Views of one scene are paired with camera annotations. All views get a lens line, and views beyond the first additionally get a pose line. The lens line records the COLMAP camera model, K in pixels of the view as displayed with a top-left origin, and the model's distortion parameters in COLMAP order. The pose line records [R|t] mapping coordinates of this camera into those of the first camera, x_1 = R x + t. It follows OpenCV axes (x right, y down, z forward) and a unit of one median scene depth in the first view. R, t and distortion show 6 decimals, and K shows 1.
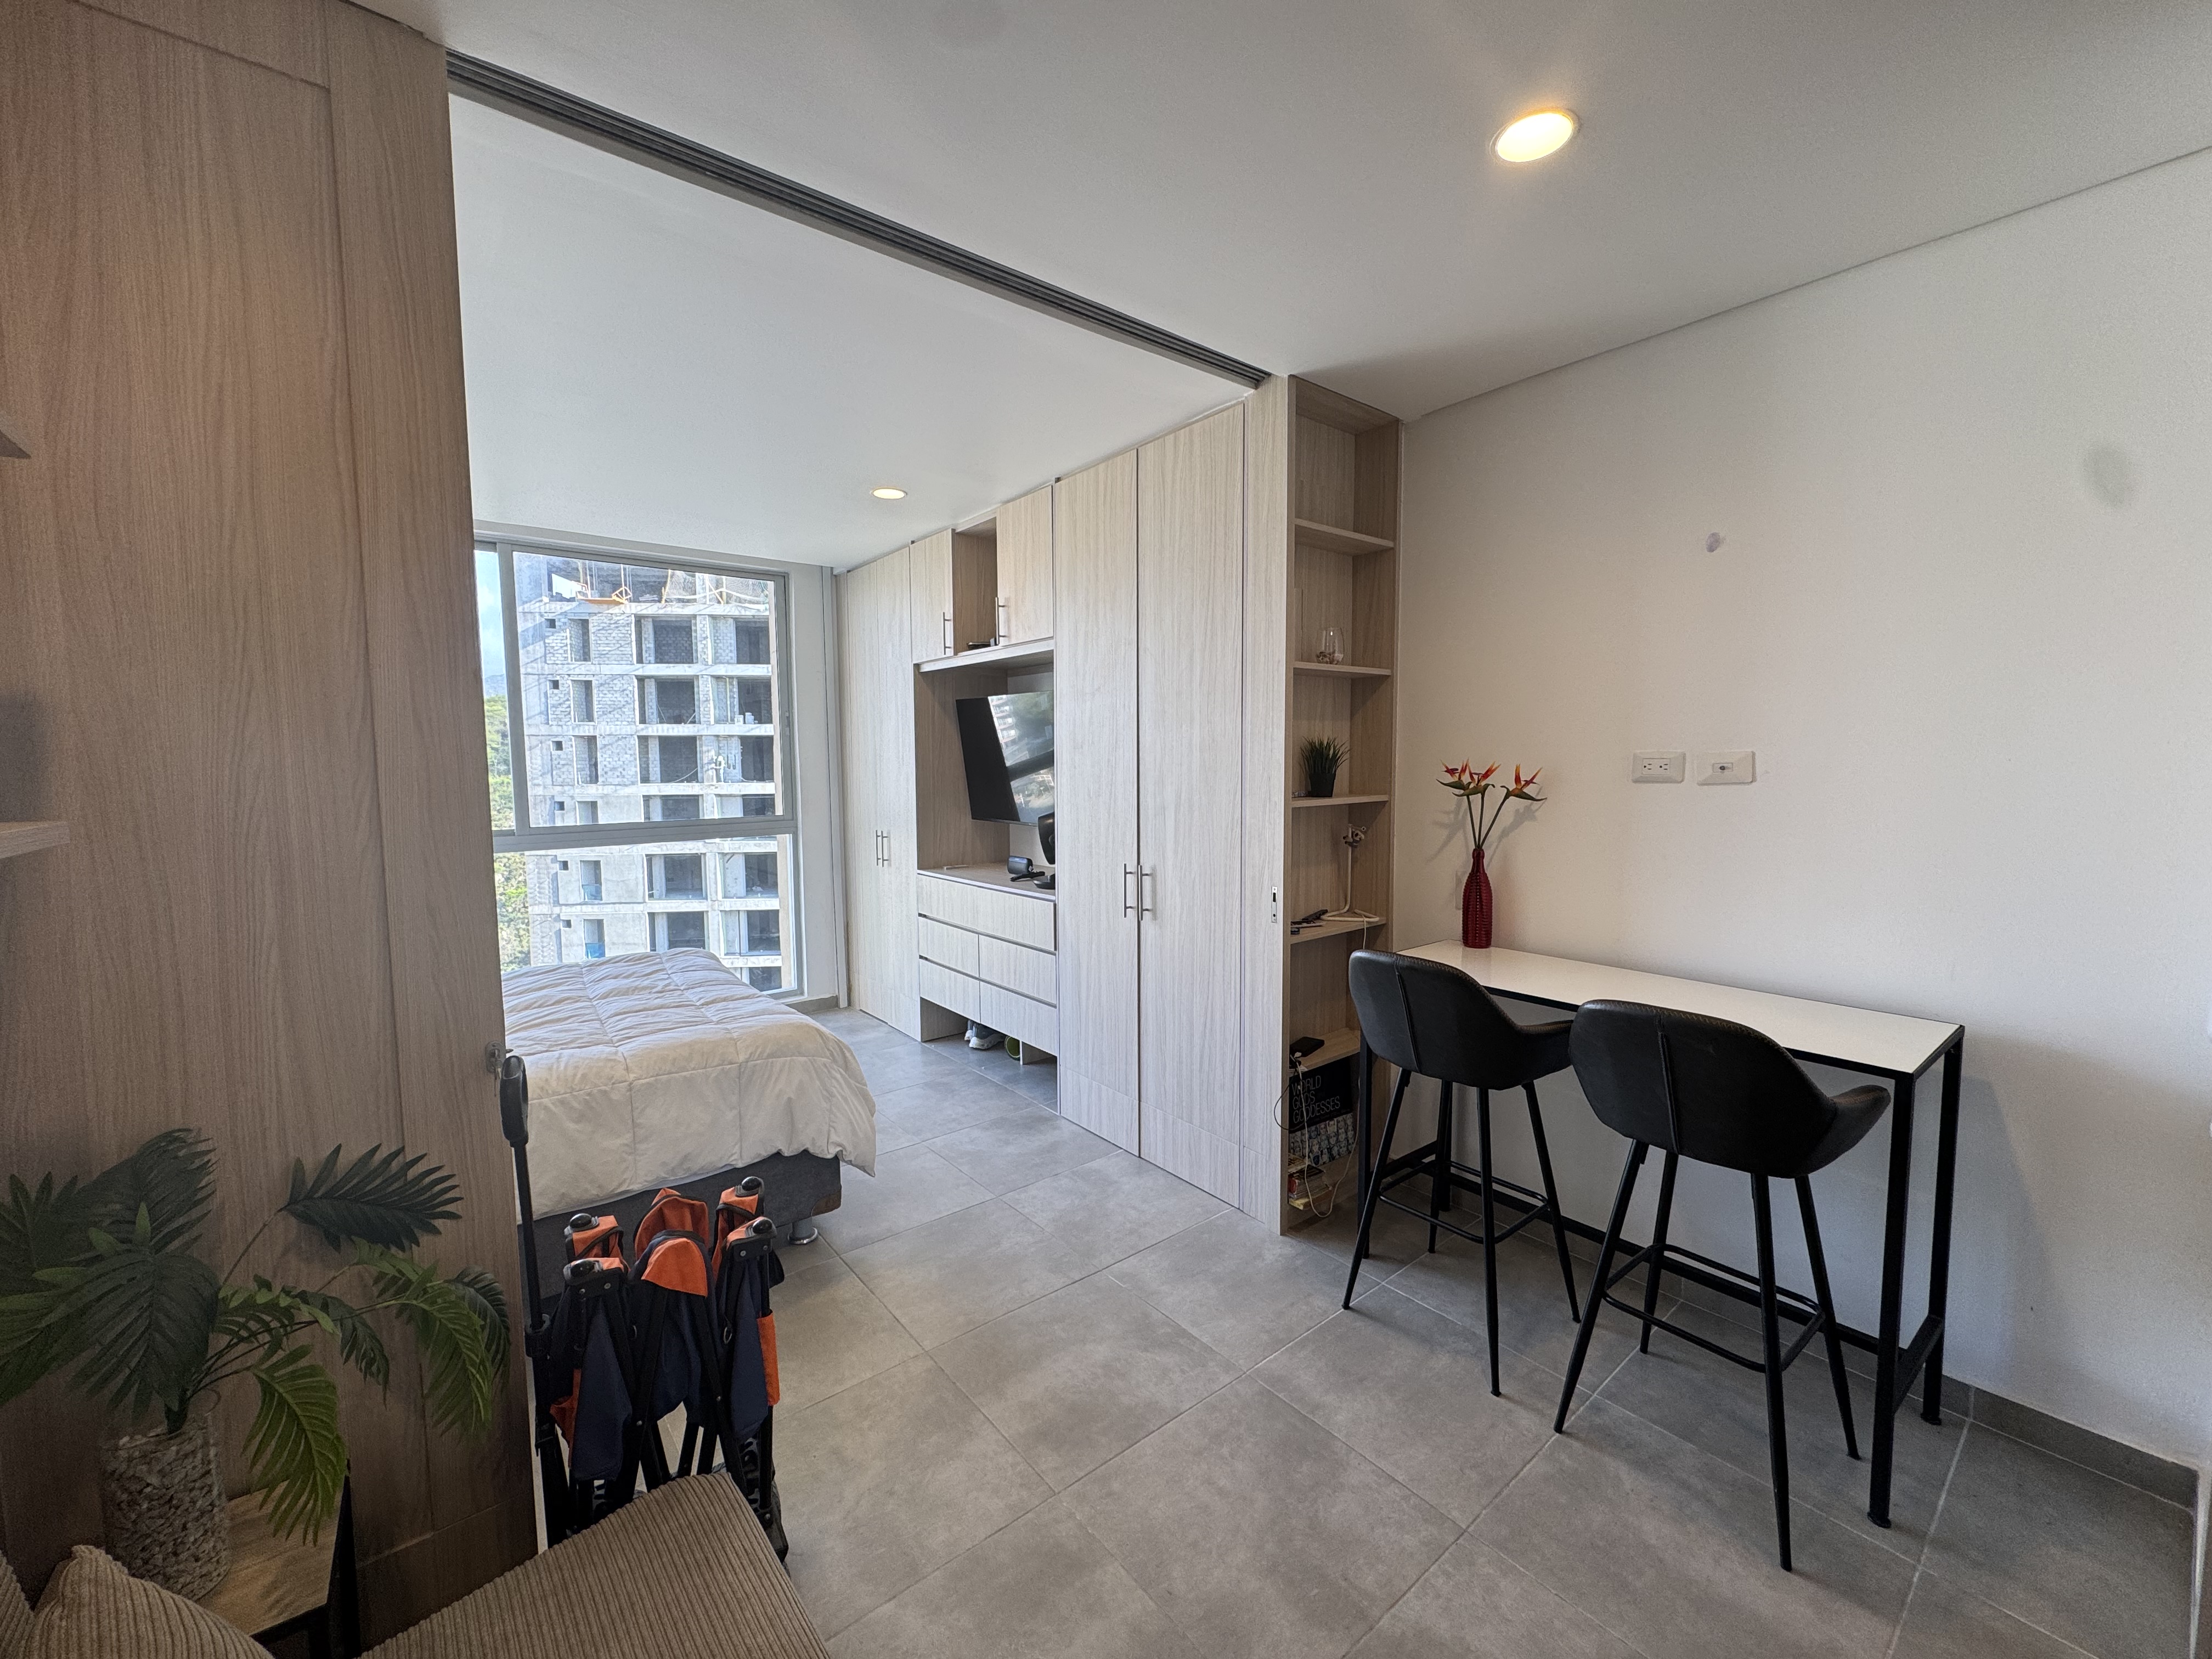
lens RADIAL K [[883.1, 0, 1101.0], [0, 883.1, 827.6], [0, 0, 1]] dist [-0.003005, 0.000651]
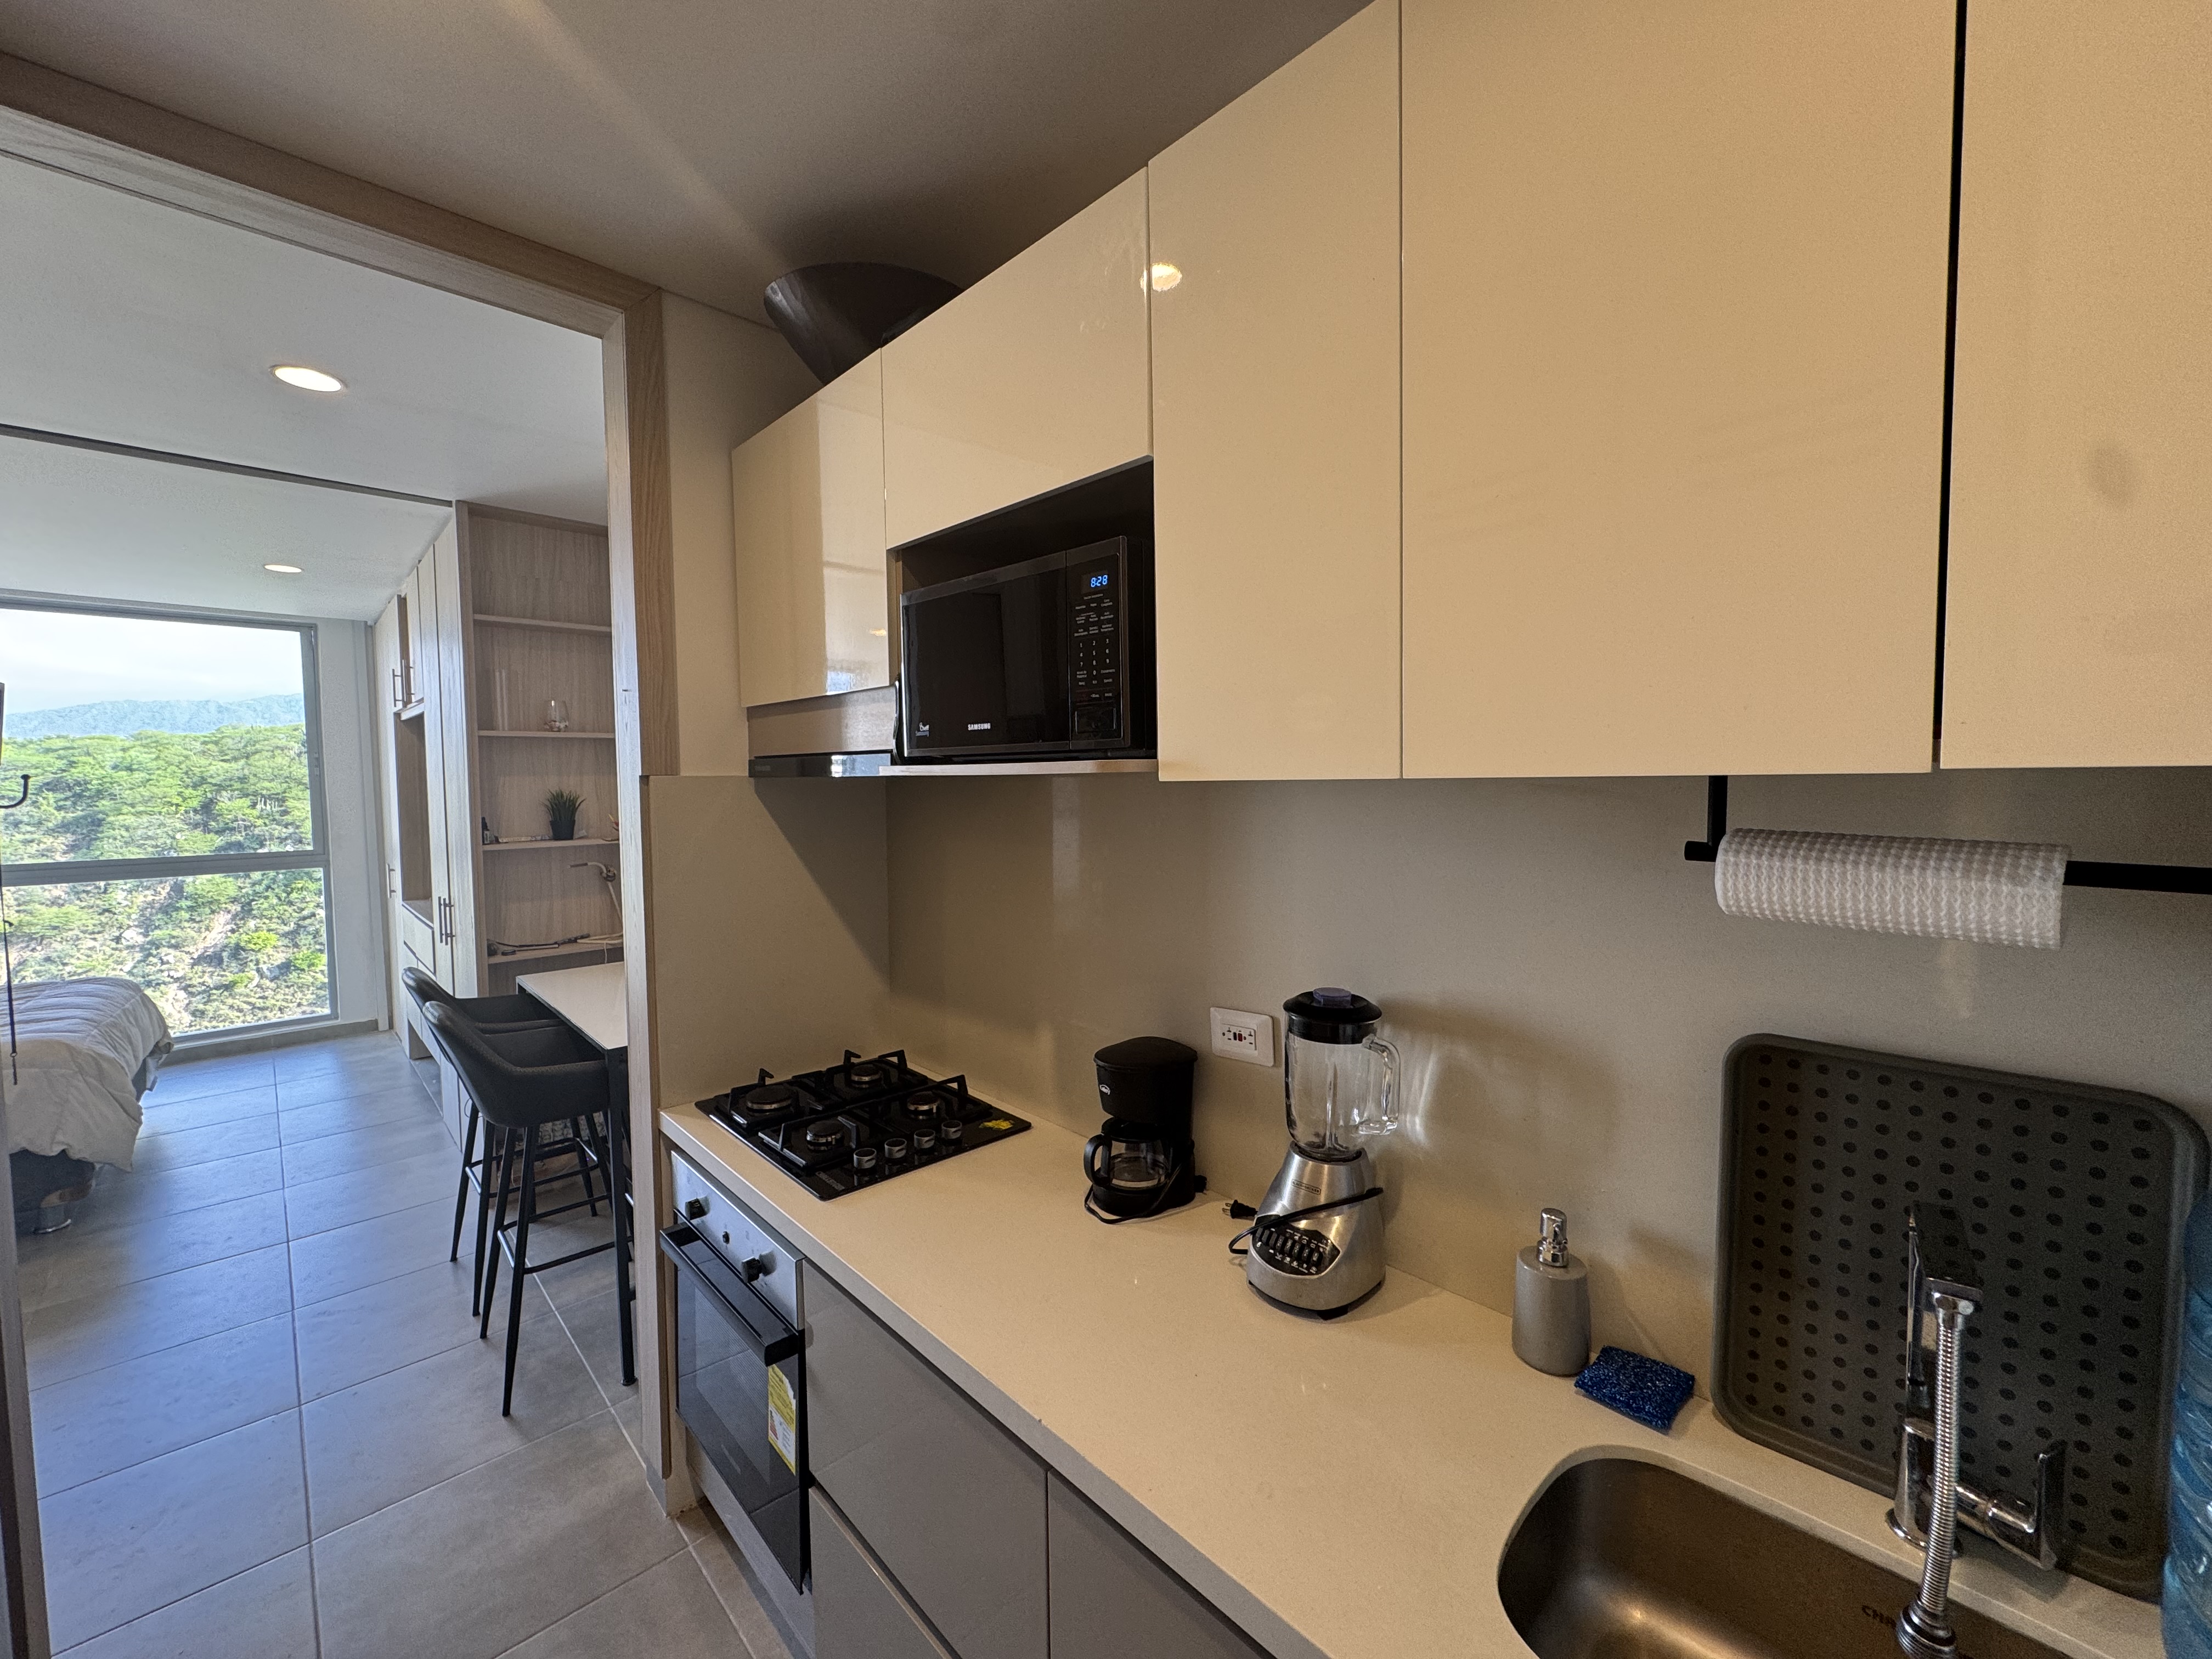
lens RADIAL K [[883.1, 0, 1099.9], [0, 883.1, 830.3], [0, 0, 1]] dist [-0.003005, 0.000651]
pose [[0.995787, -0.003782, 0.091619, 0.568693], [0.005672, 0.999776, -0.020383, -0.012608], [-0.091521, 0.020817, 0.995586, -0.169867]]
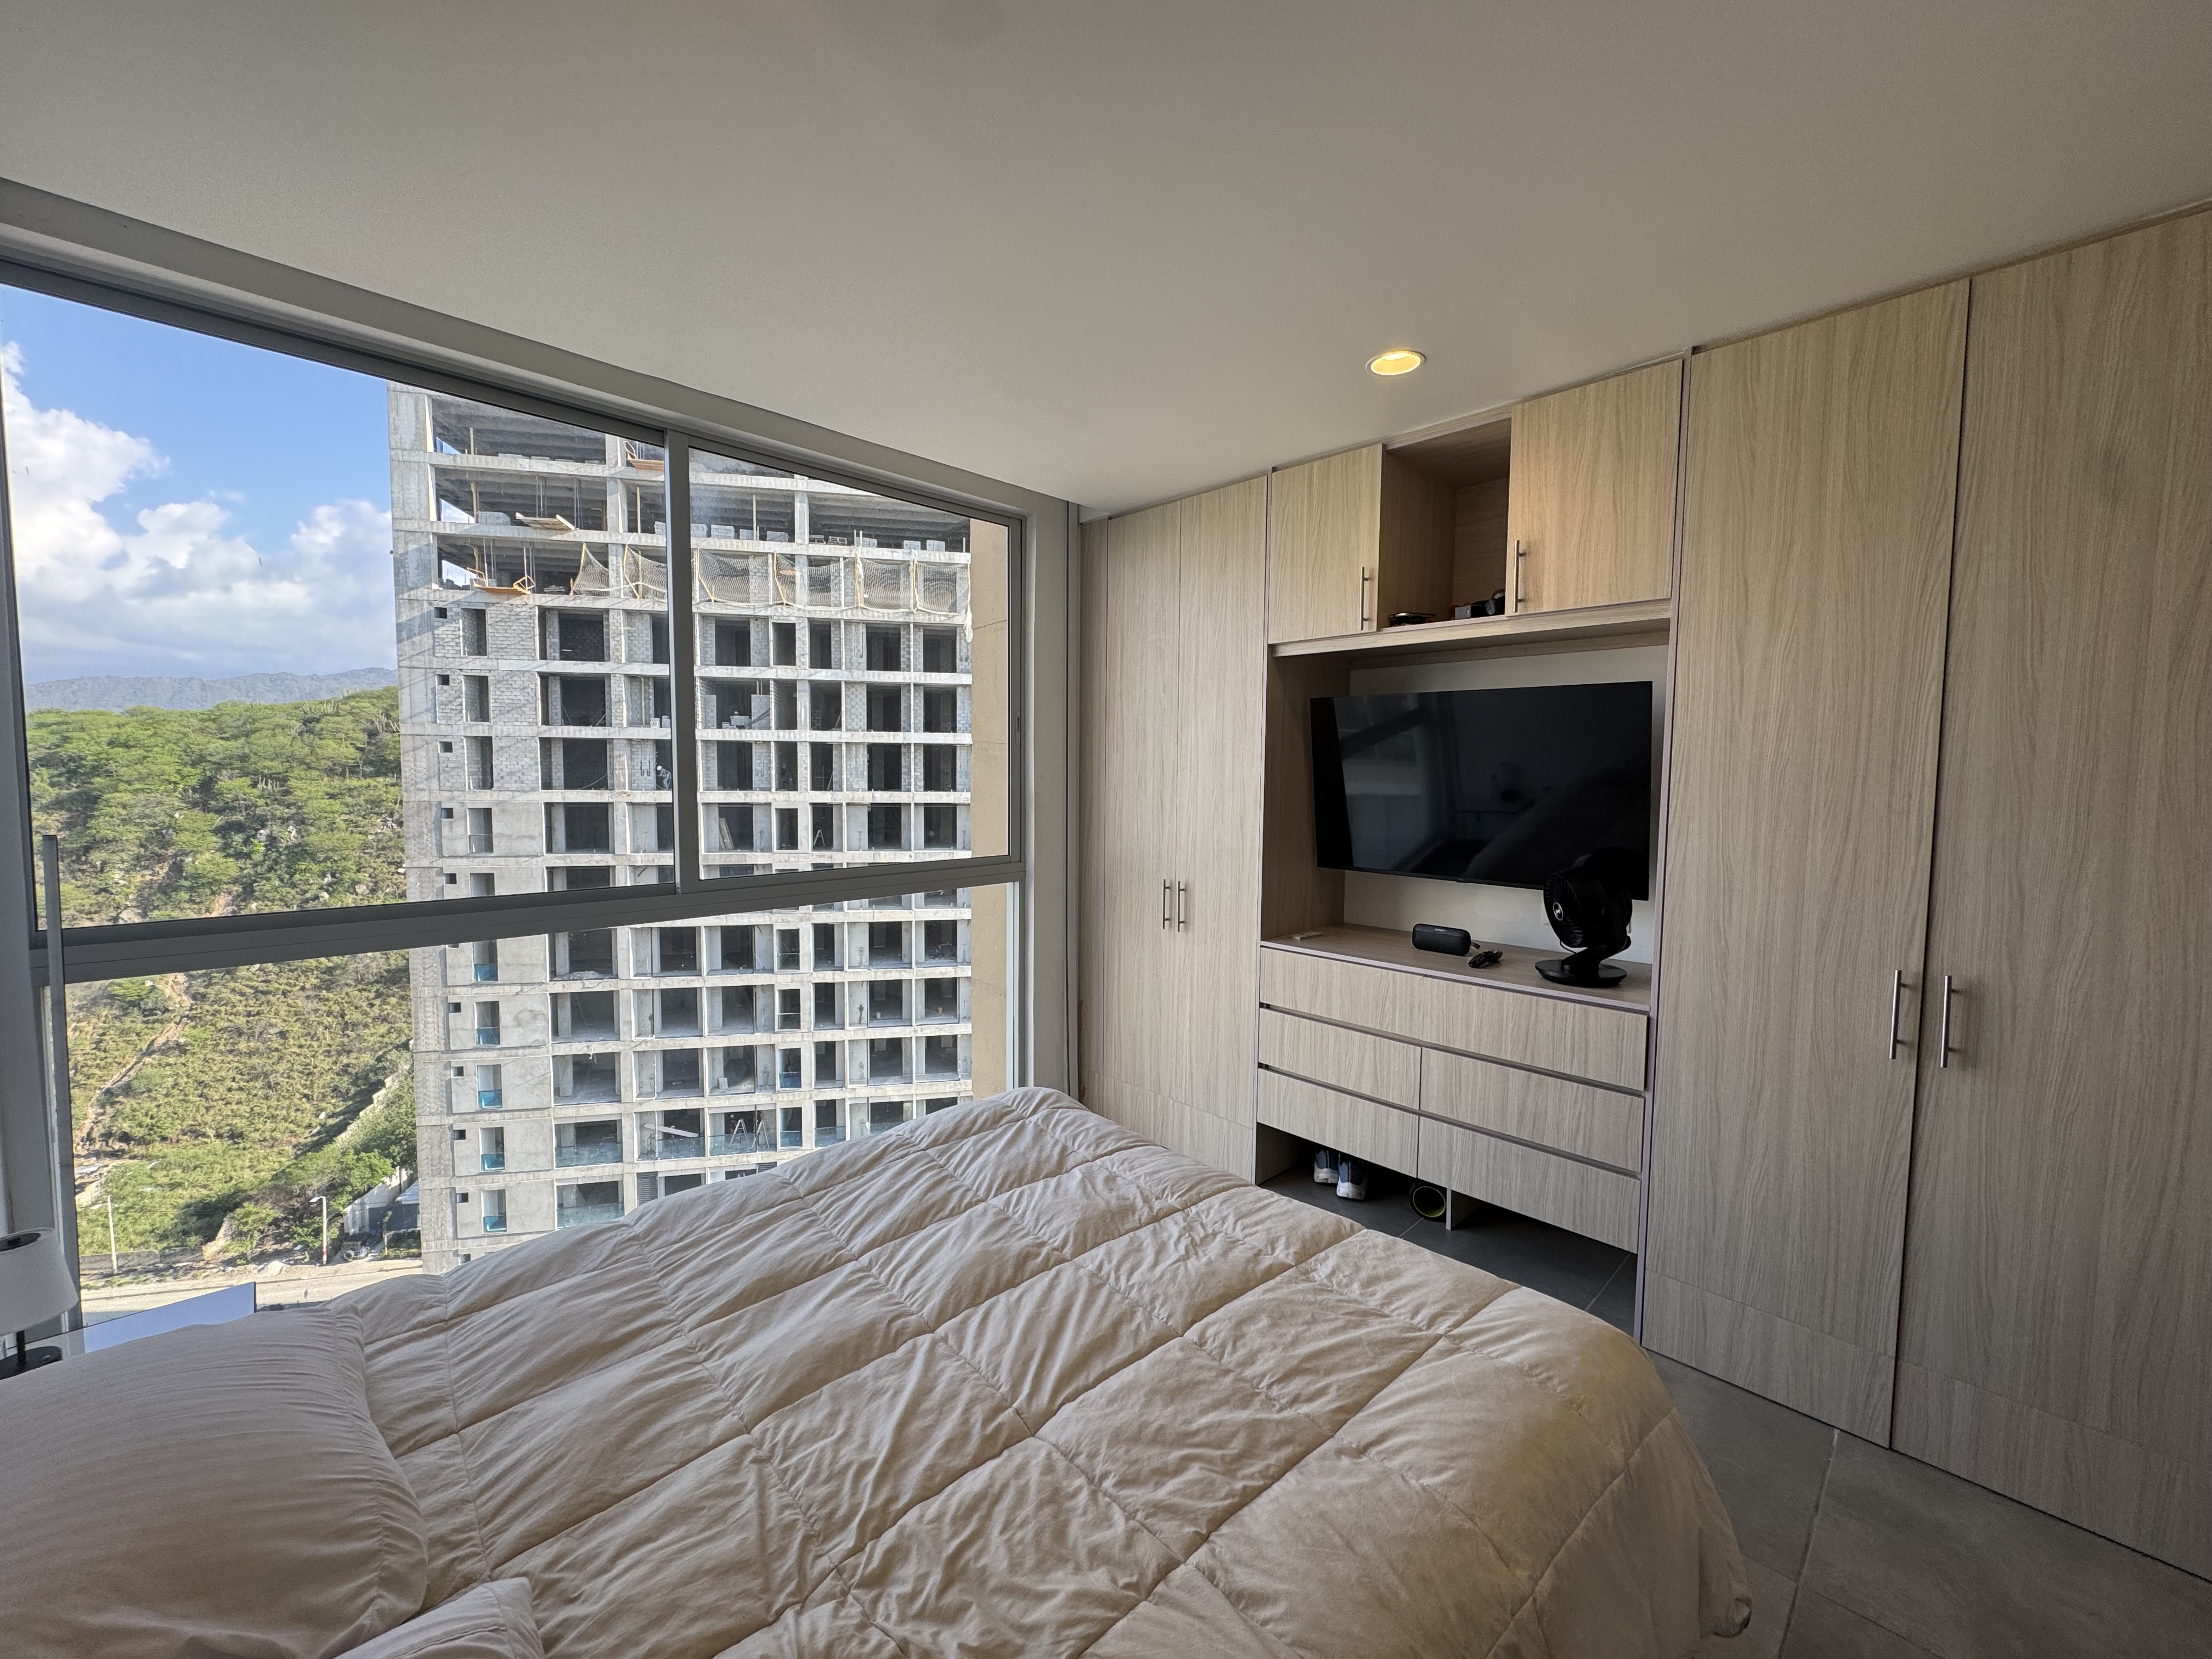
lens RADIAL K [[883.1, 0, 1103.7], [0, 883.1, 827.0], [0, 0, 1]] dist [-0.003005, 0.000651]
pose [[0.994686, 0.010093, 0.102458, -0.416464], [-0.008610, 0.999852, -0.014907, -0.031324], [-0.102593, 0.013945, 0.994626, 0.329735]]
